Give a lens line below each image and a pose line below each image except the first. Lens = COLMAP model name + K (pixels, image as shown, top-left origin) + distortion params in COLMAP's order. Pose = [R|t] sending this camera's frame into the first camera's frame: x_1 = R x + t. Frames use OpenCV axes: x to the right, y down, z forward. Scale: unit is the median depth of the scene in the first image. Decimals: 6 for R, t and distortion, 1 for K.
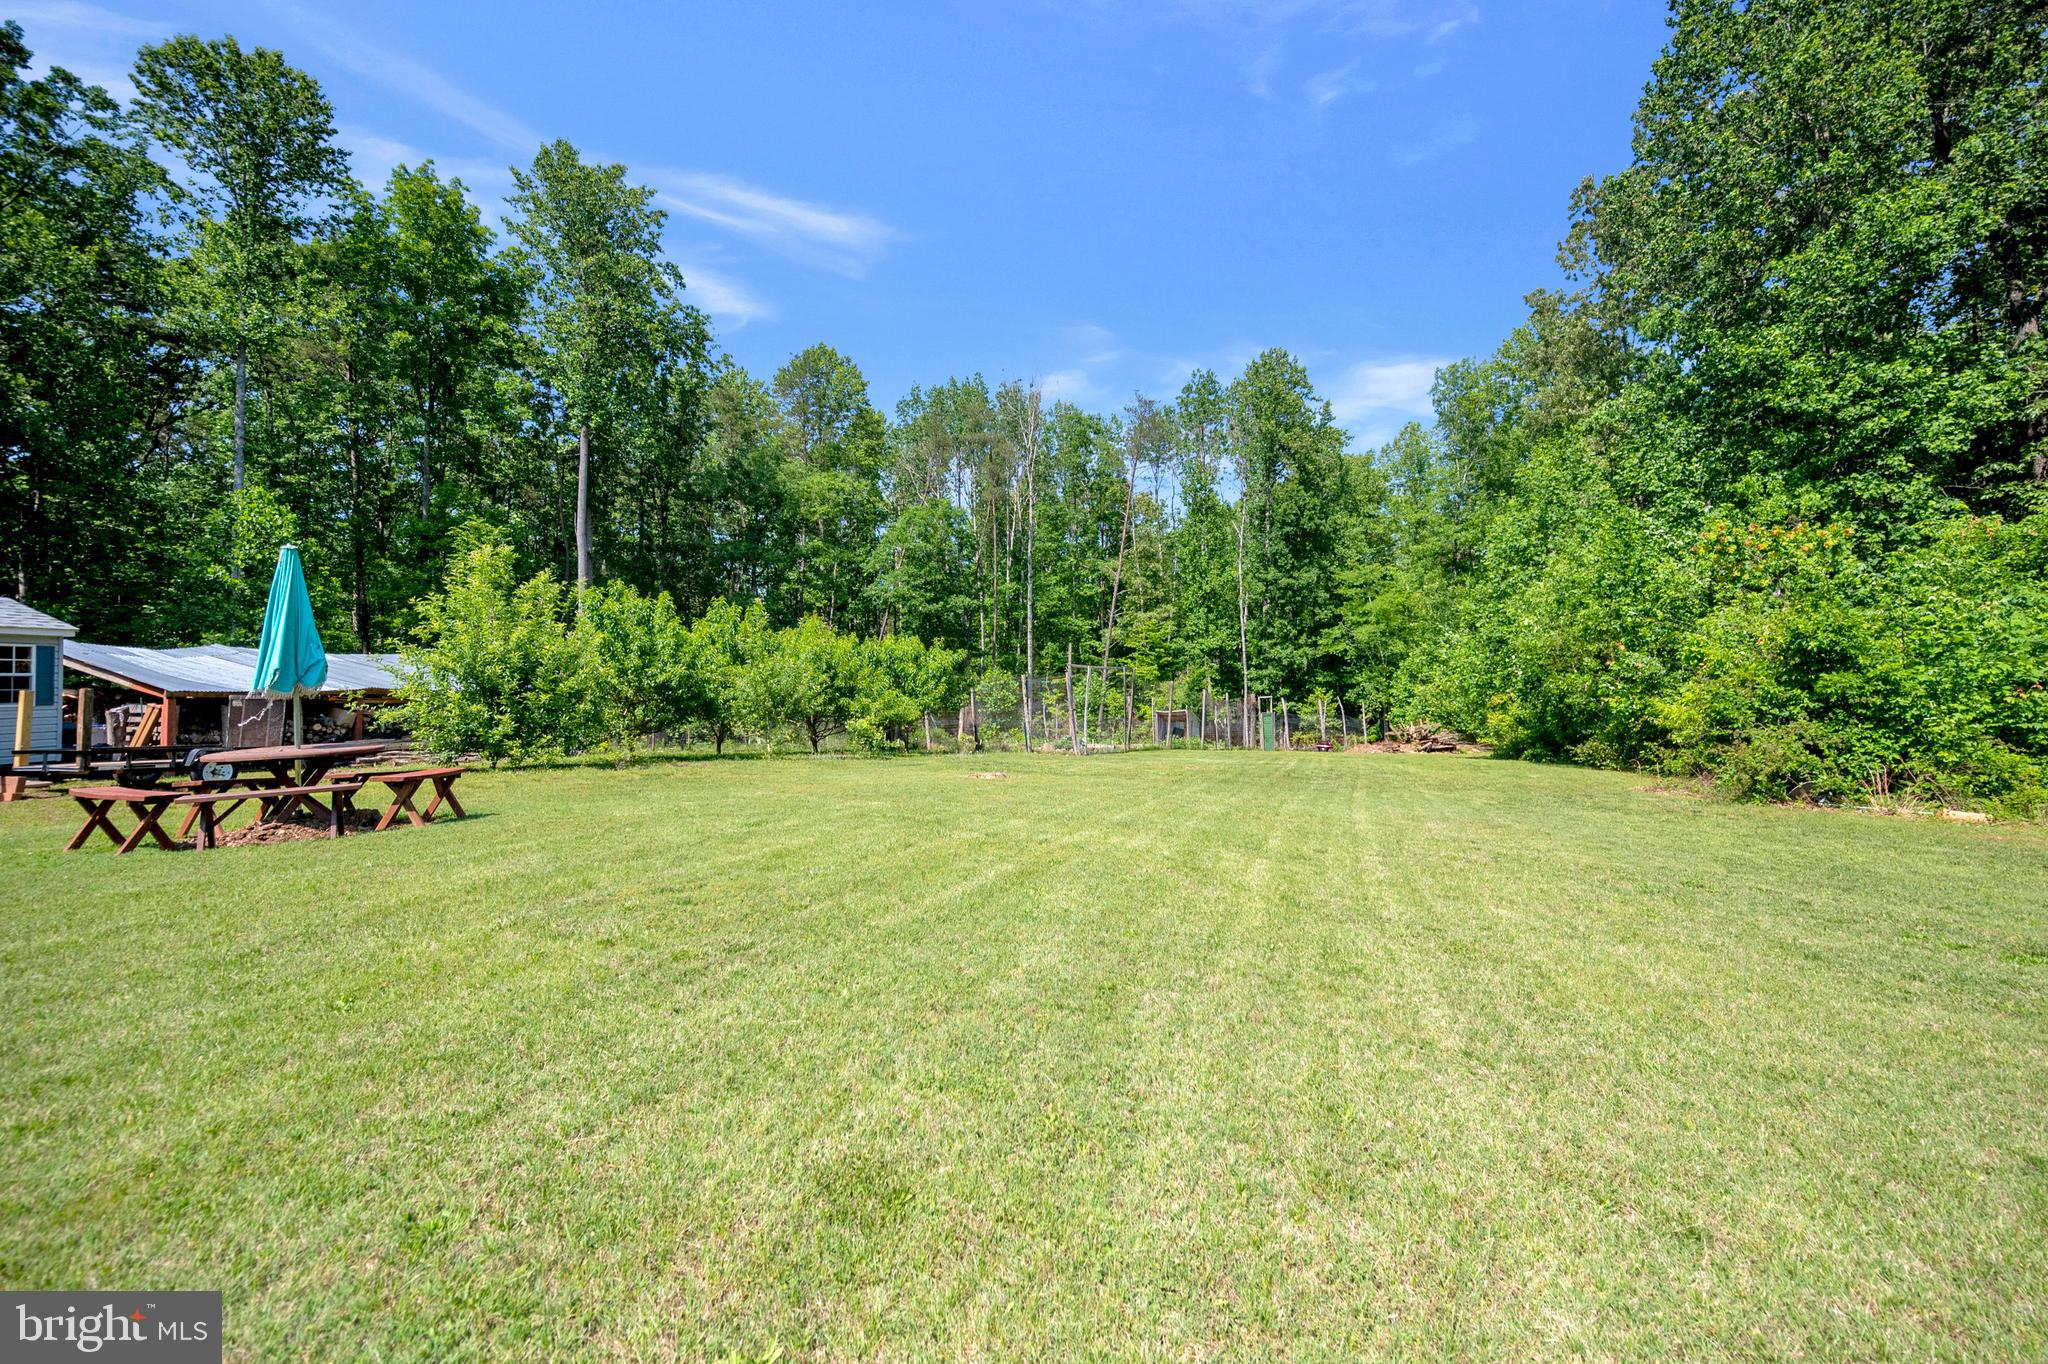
lens RADIAL K [[858.1, 0, 1031.4], [0, 858.1, 695.0], [0, 0, 1]] dist [-0.004880, 0.000041]
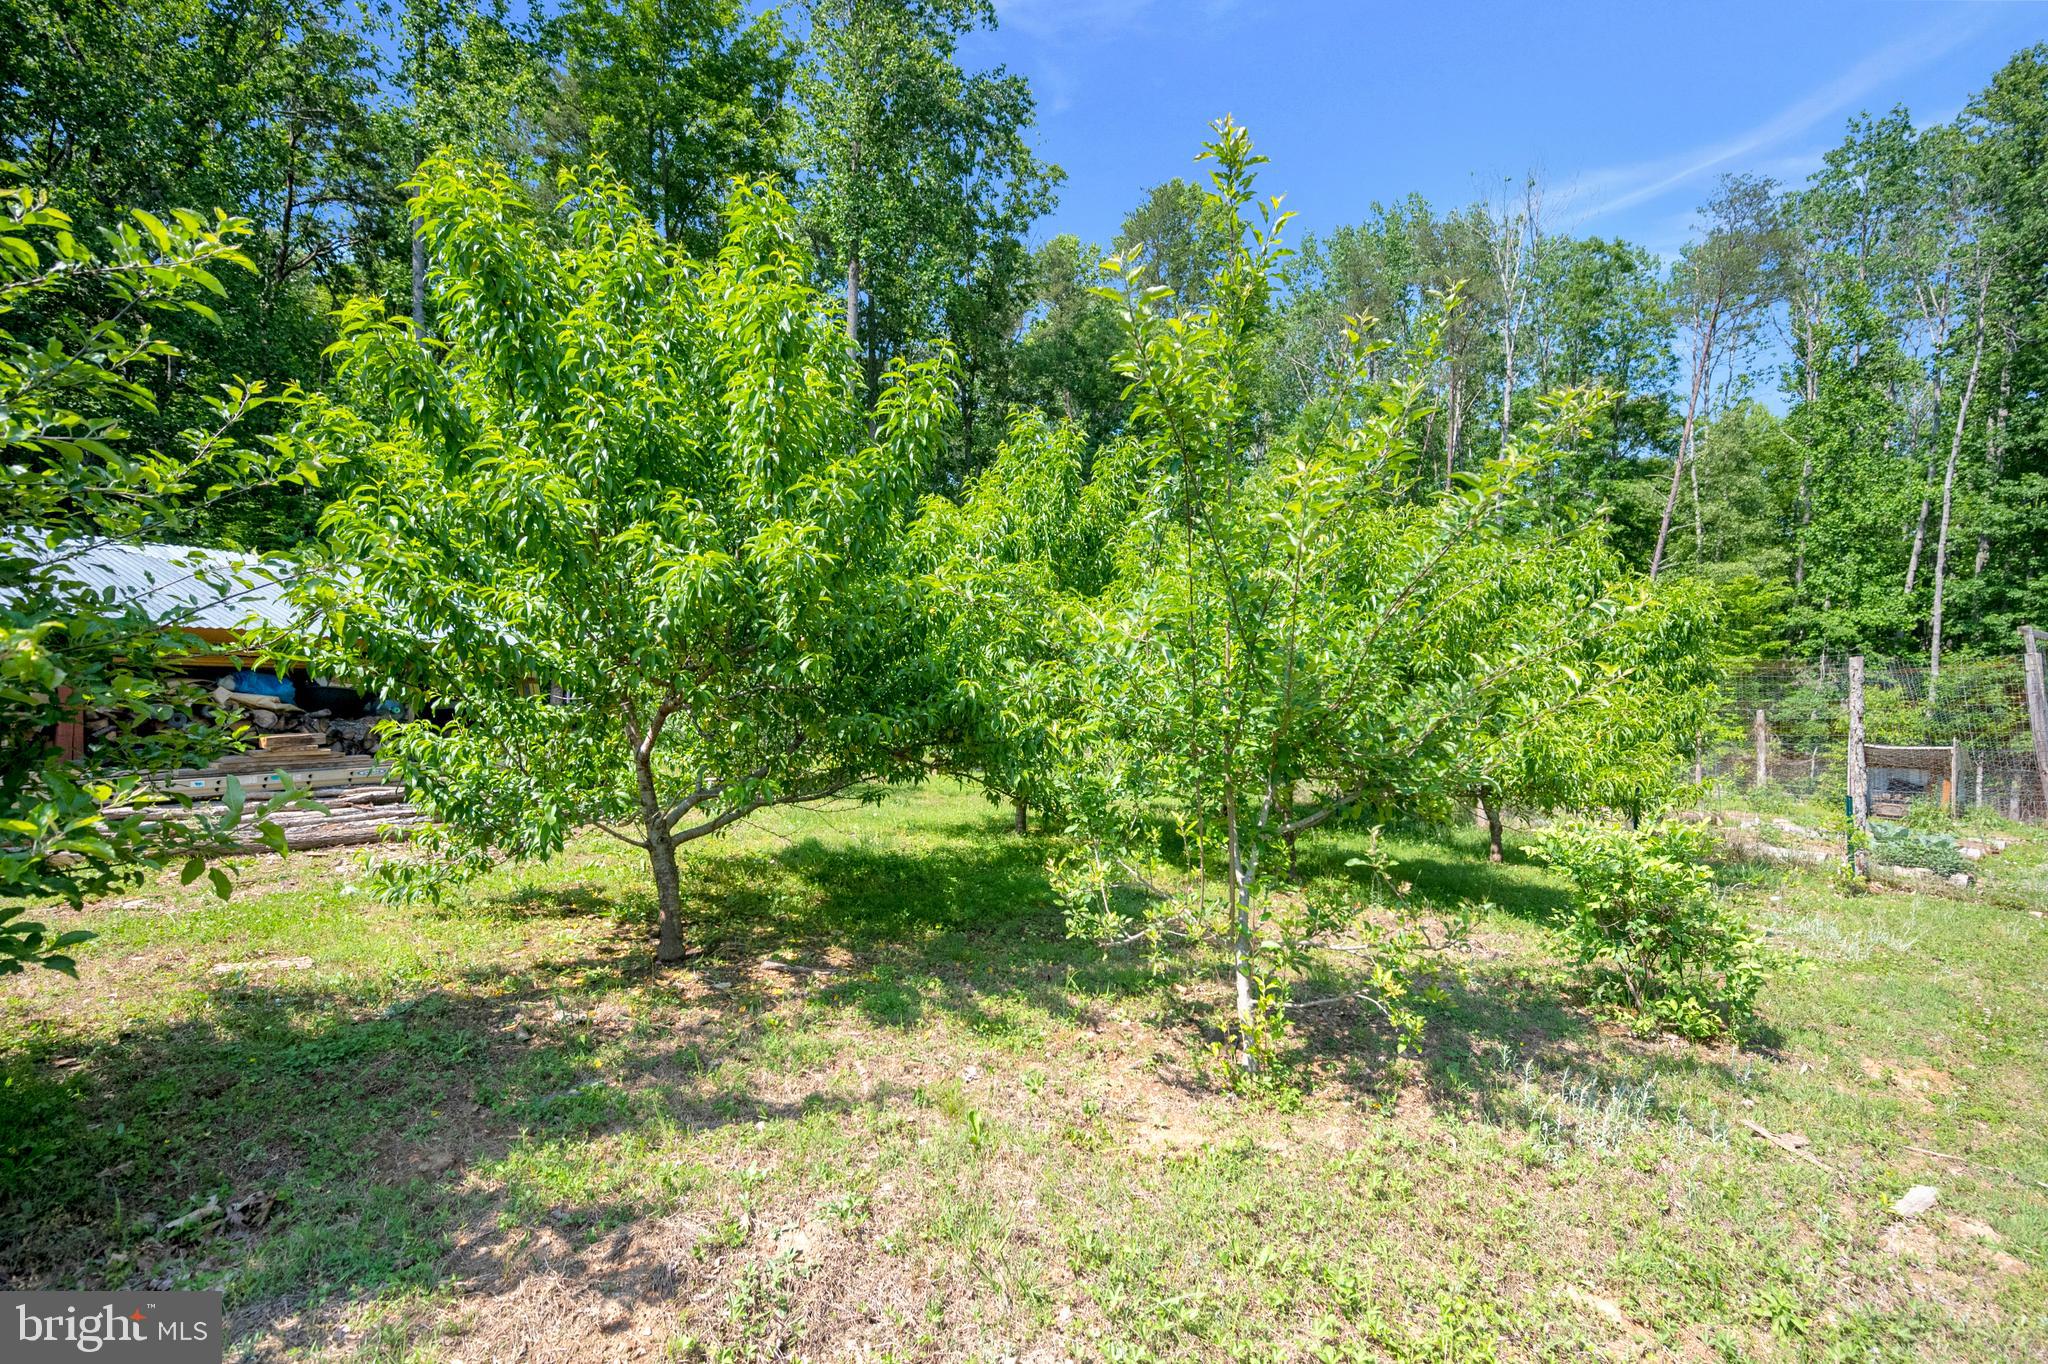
lens RADIAL K [[942.7, 0, 1017.2], [0, 942.7, 668.3], [0, 0, 1]] dist [0.015913, 0.000739]
pose [[0.932701, 0.035056, -0.358943, -0.082027], [-0.040235, 0.999166, -0.006966, -0.001133], [0.358400, 0.020939, 0.933333, 0.232436]]
